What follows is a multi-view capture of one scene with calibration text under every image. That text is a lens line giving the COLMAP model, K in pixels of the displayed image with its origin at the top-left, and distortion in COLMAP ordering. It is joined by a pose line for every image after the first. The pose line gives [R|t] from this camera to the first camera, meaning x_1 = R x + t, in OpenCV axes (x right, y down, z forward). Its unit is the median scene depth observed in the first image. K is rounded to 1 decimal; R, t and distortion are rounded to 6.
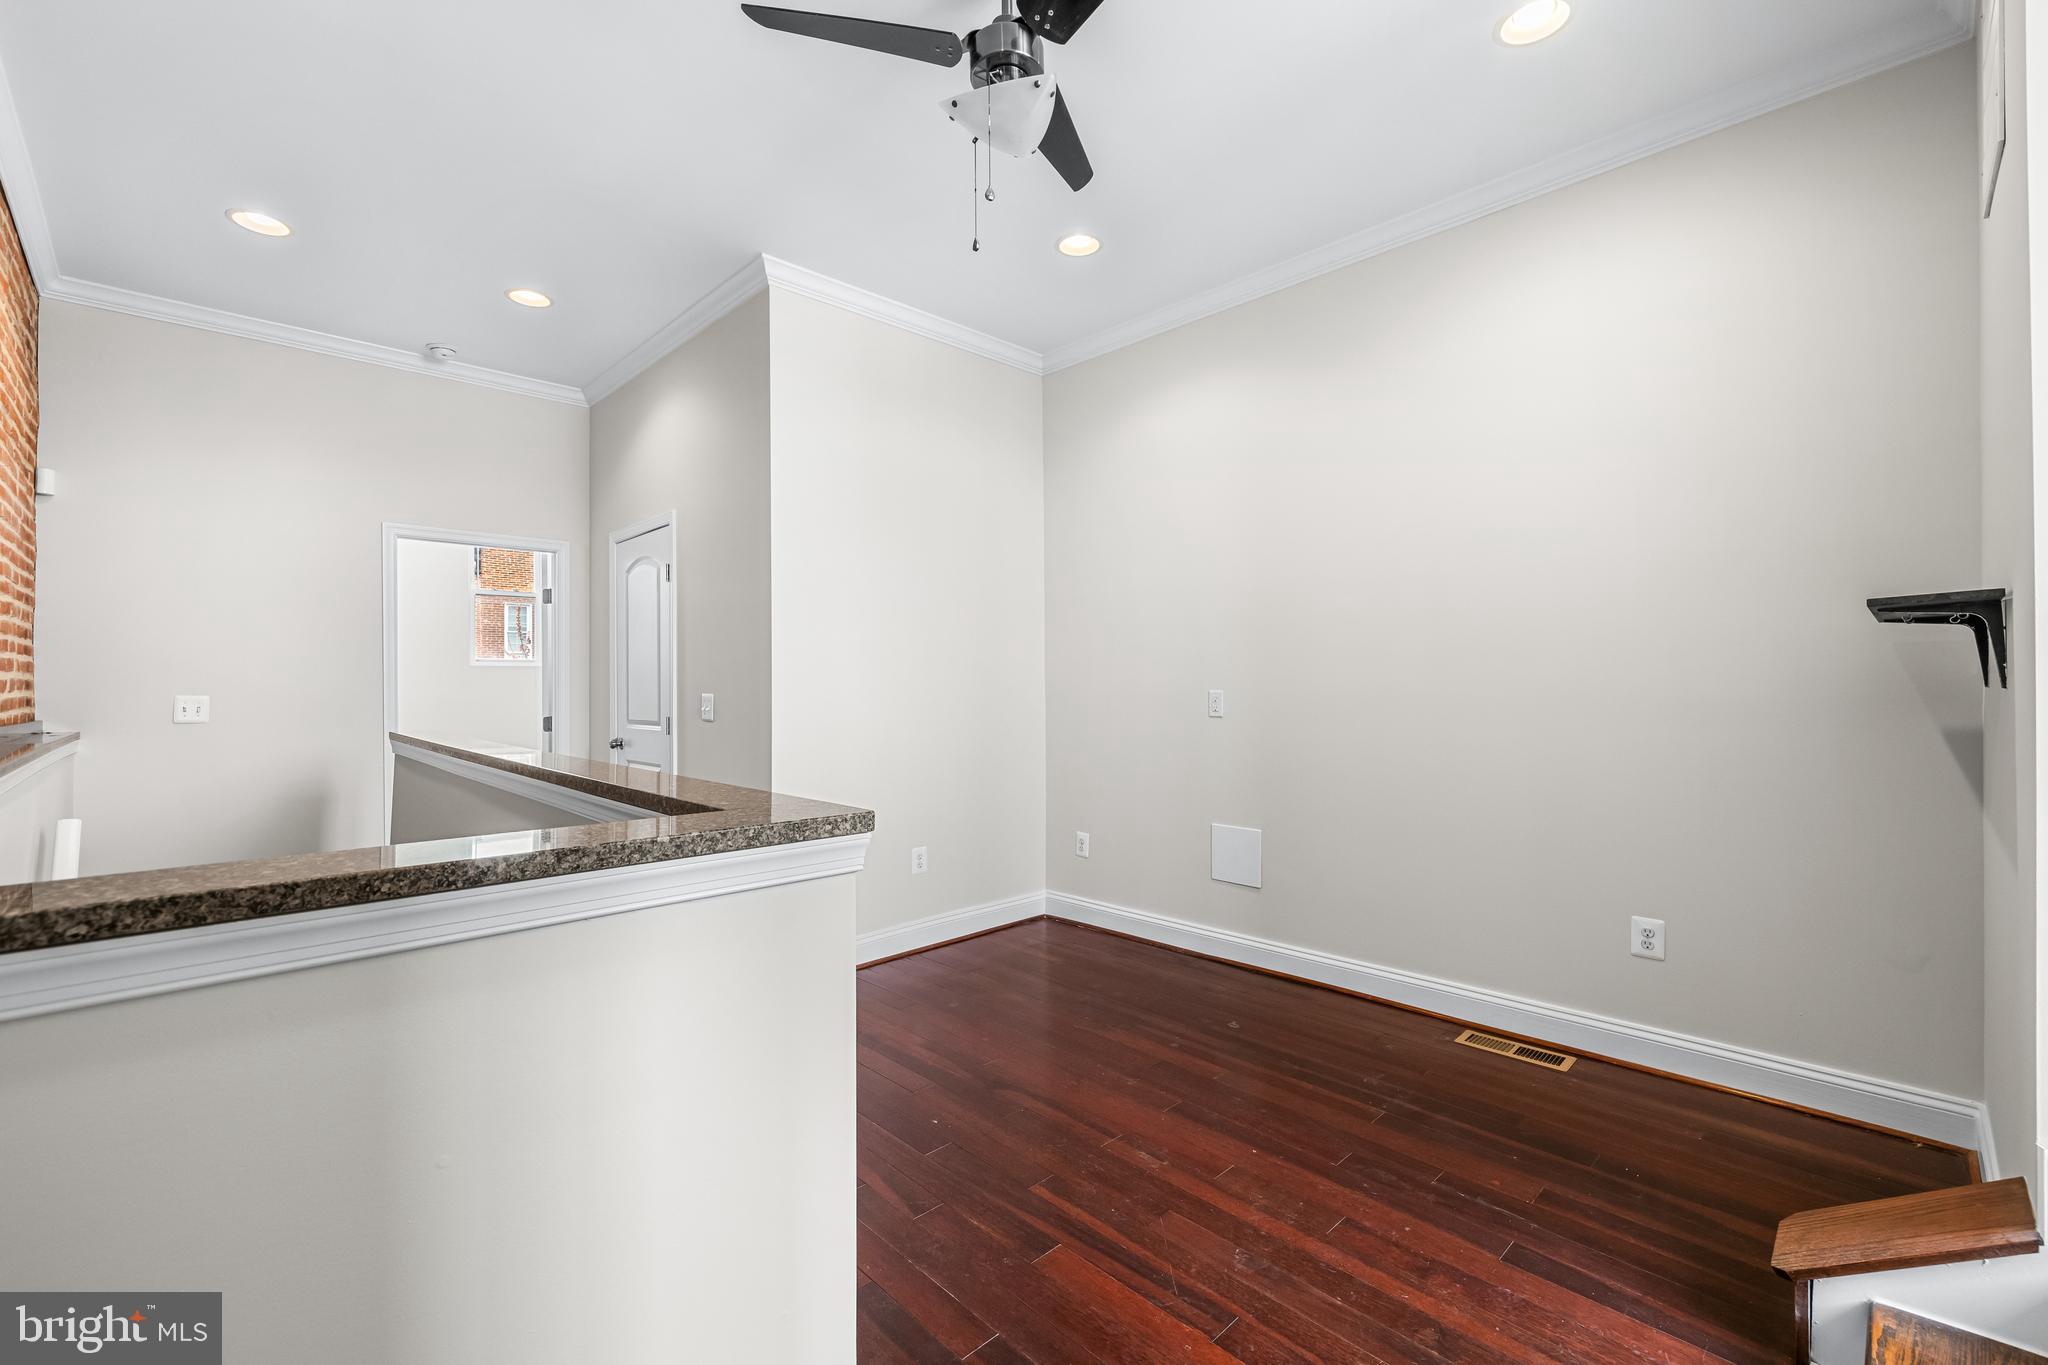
lens RADIAL K [[869.1, 0, 1026.4], [0, 869.1, 679.4], [0, 0, 1]] dist [0.001282, -0.000290]
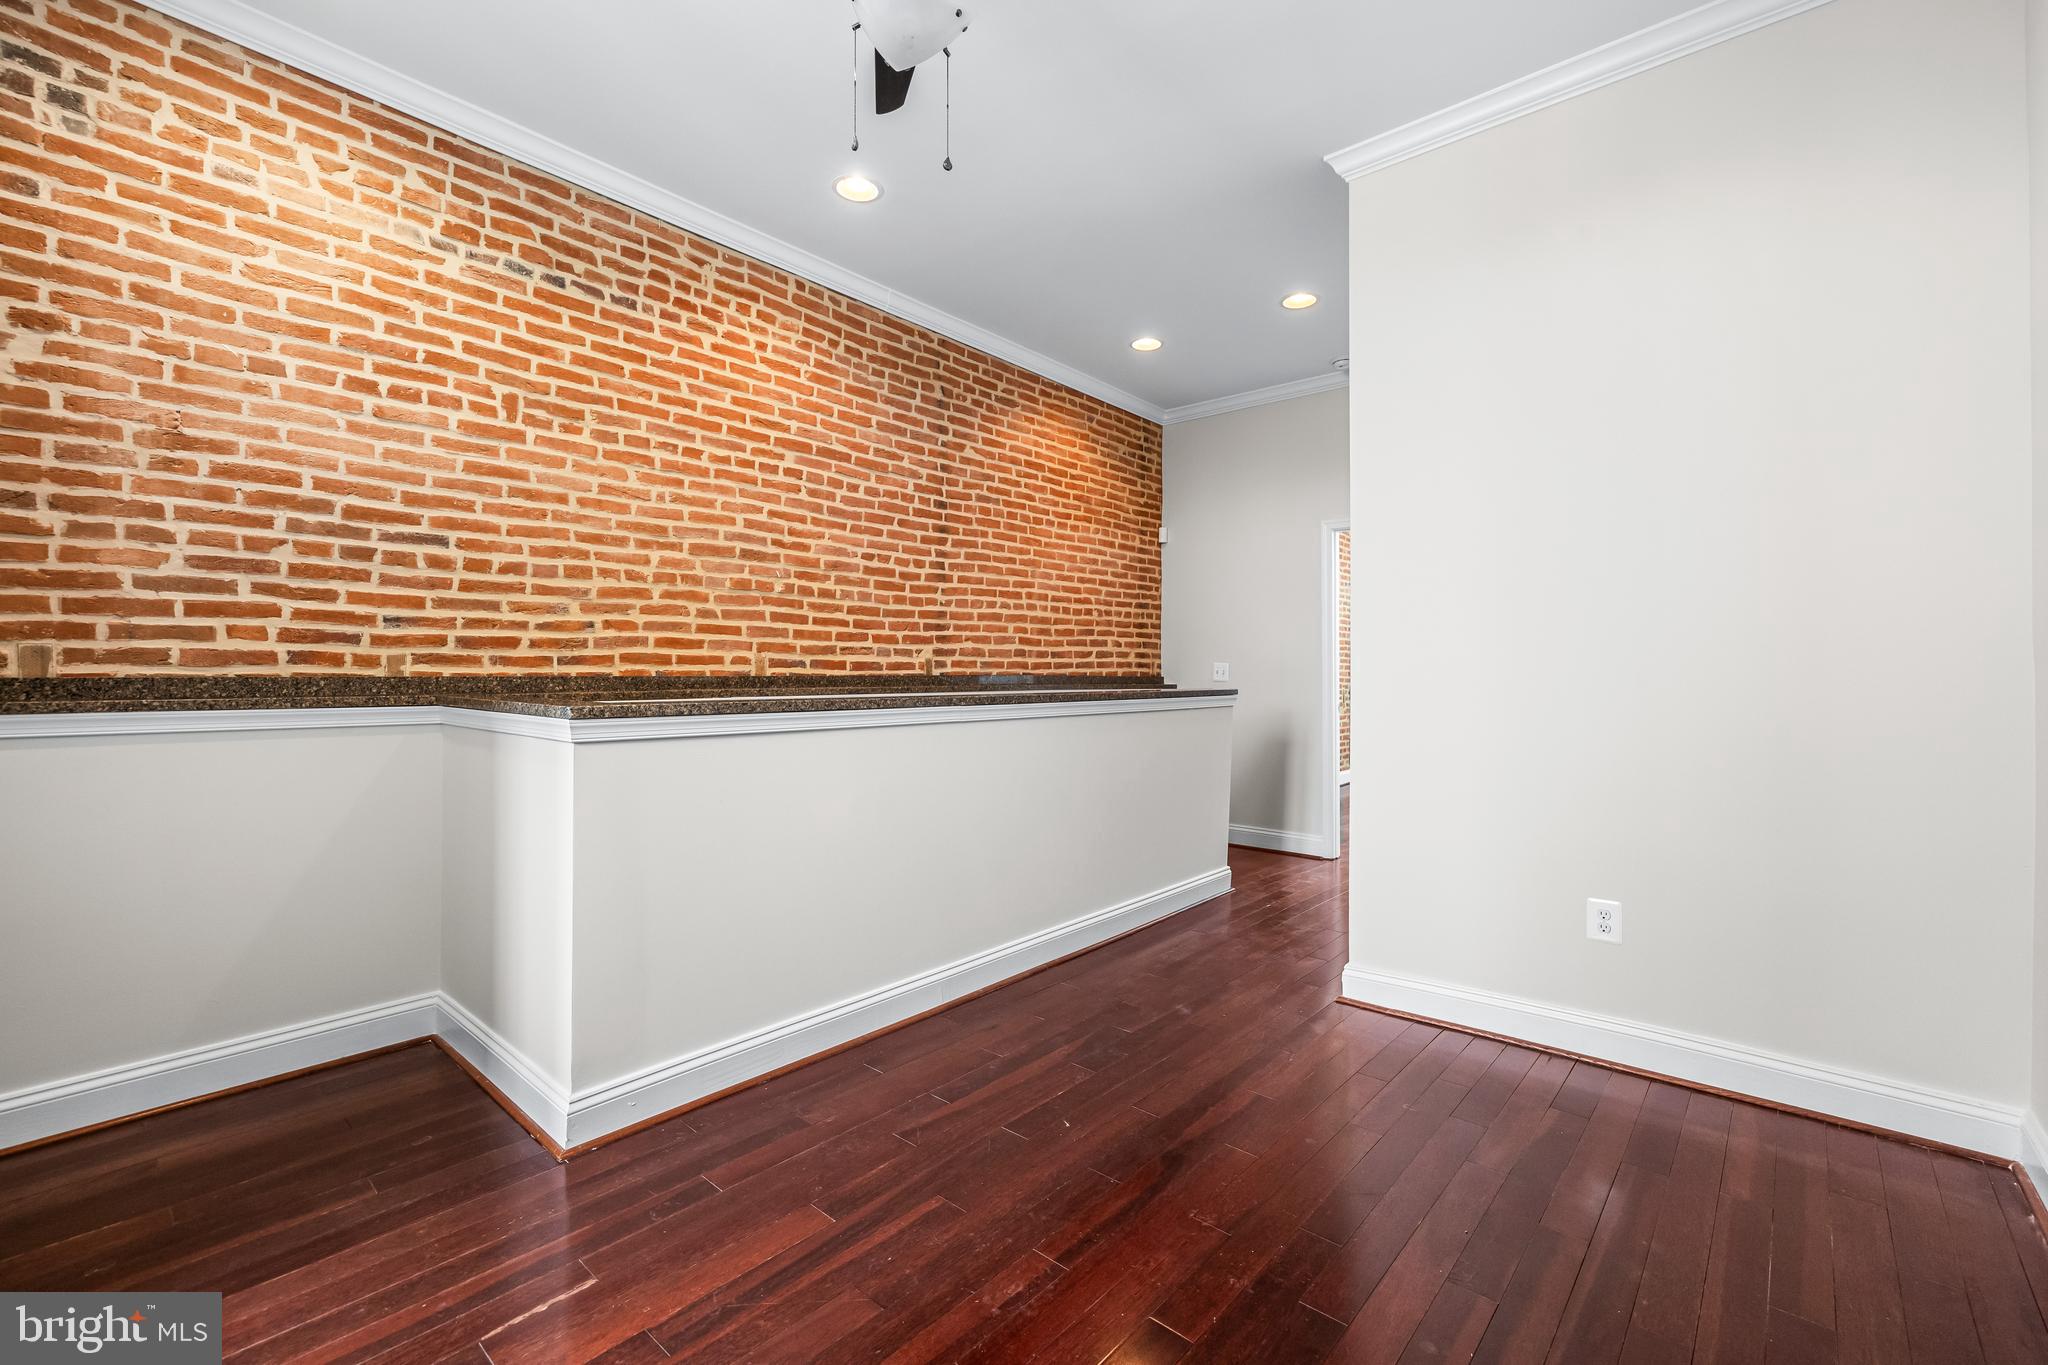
lens RADIAL K [[869.1, 0, 1024.5], [0, 869.1, 680.3], [0, 0, 1]] dist [0.001282, -0.000290]
pose [[0.076370, 0.003789, -0.997072, 0.698102], [-0.000226, 0.999993, 0.003783, 0.051048], [0.997080, -0.000063, 0.076370, 0.809275]]
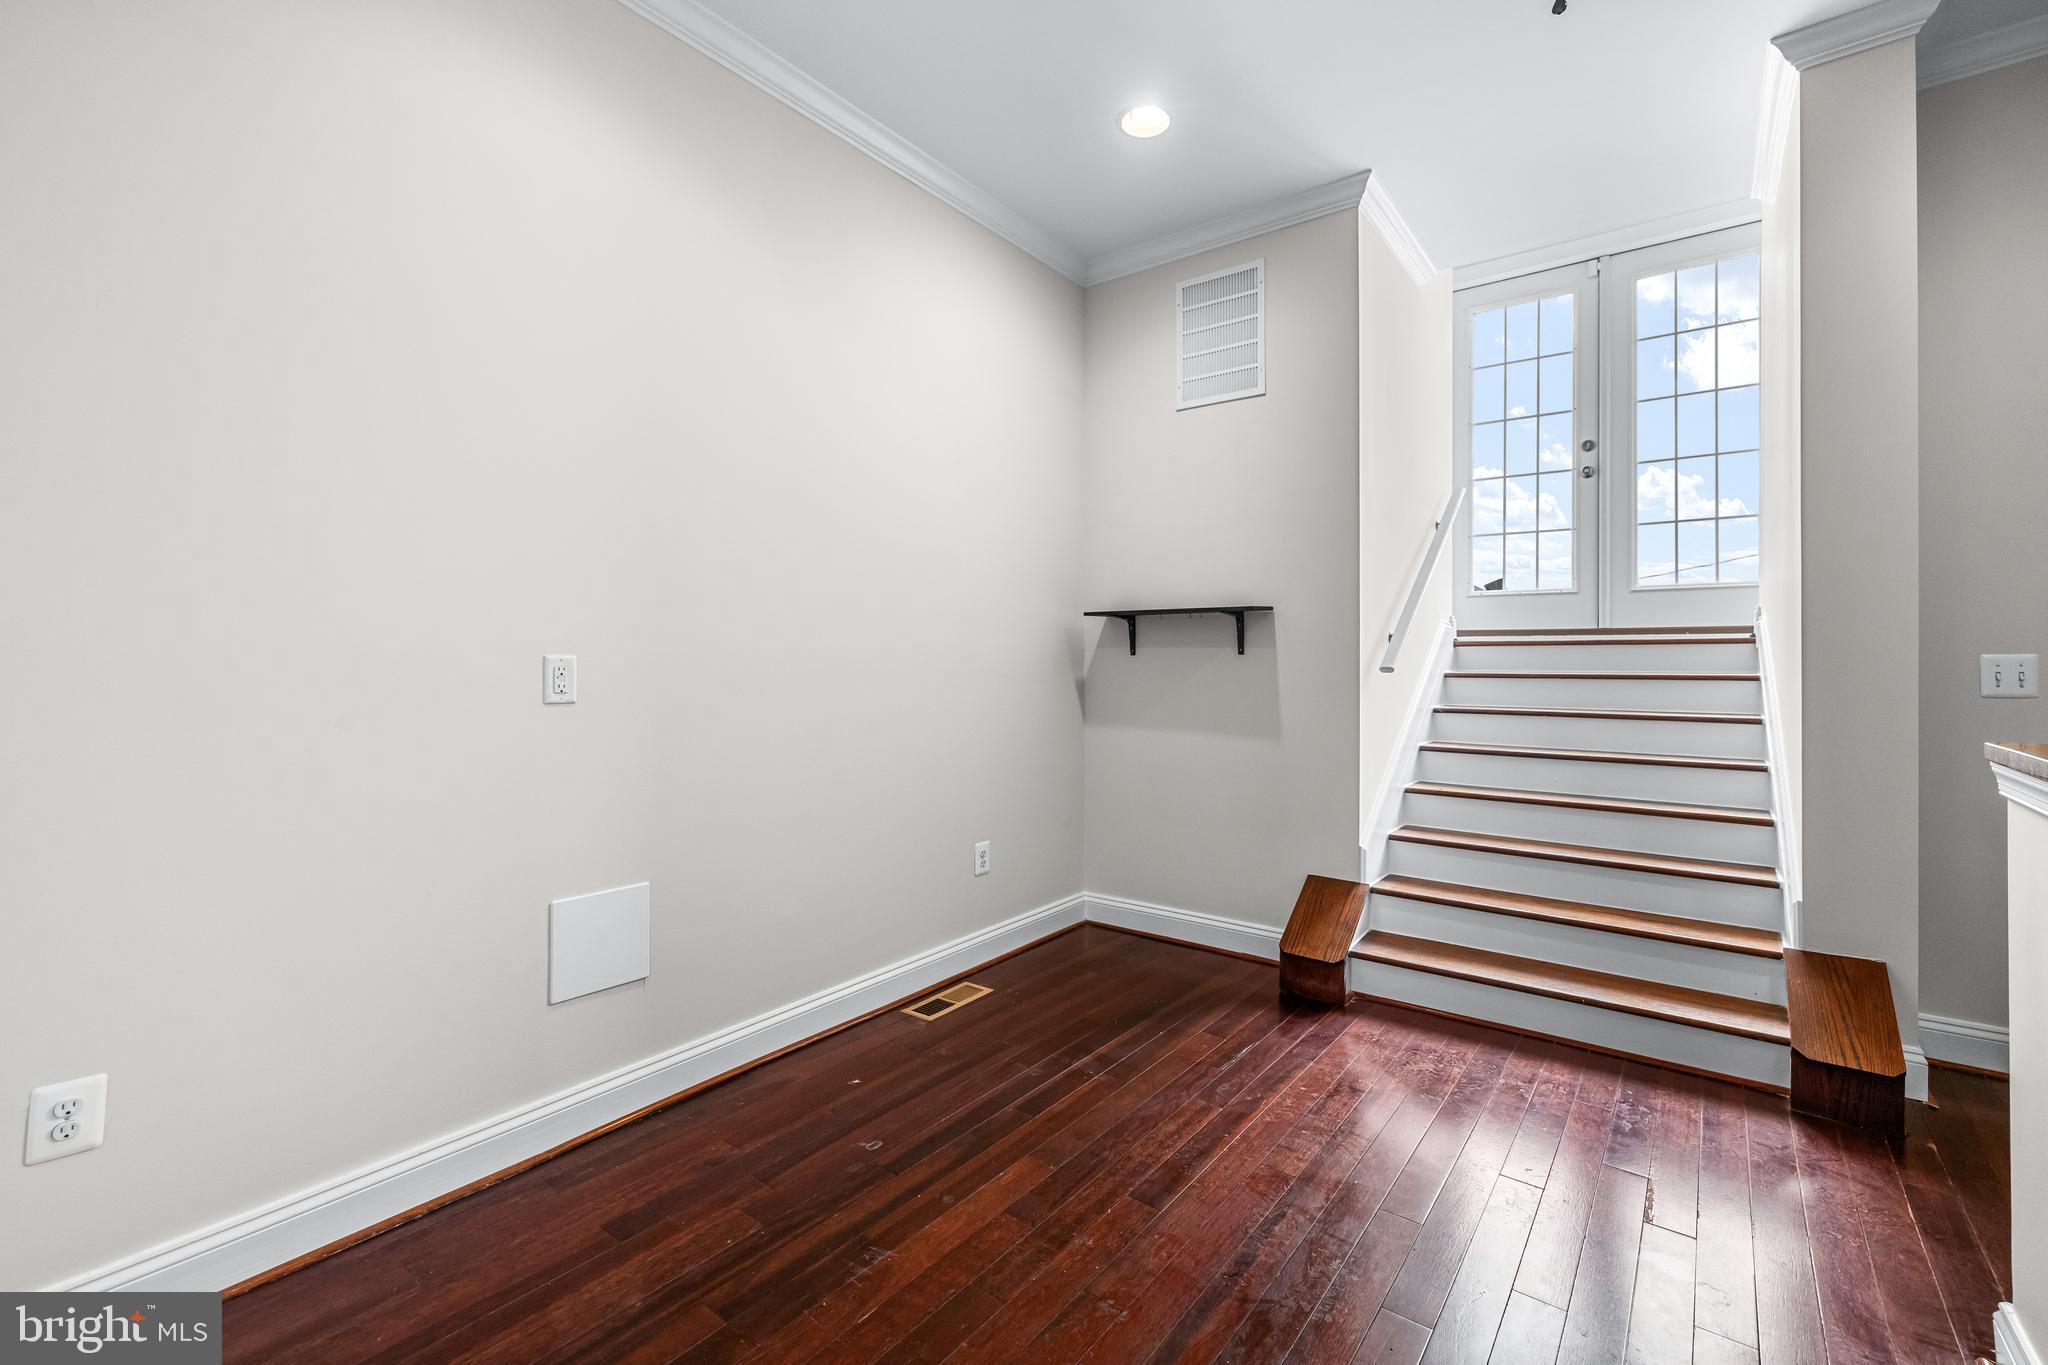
lens RADIAL K [[869.1, 0, 1025.8], [0, 869.1, 666.2], [0, 0, 1]] dist [0.001282, -0.000290]
pose [[-0.142498, 0.005102, 0.989782, -0.525653], [-0.000801, 0.999986, -0.005270, 0.032175], [-0.989795, -0.001544, -0.142492, 1.138452]]
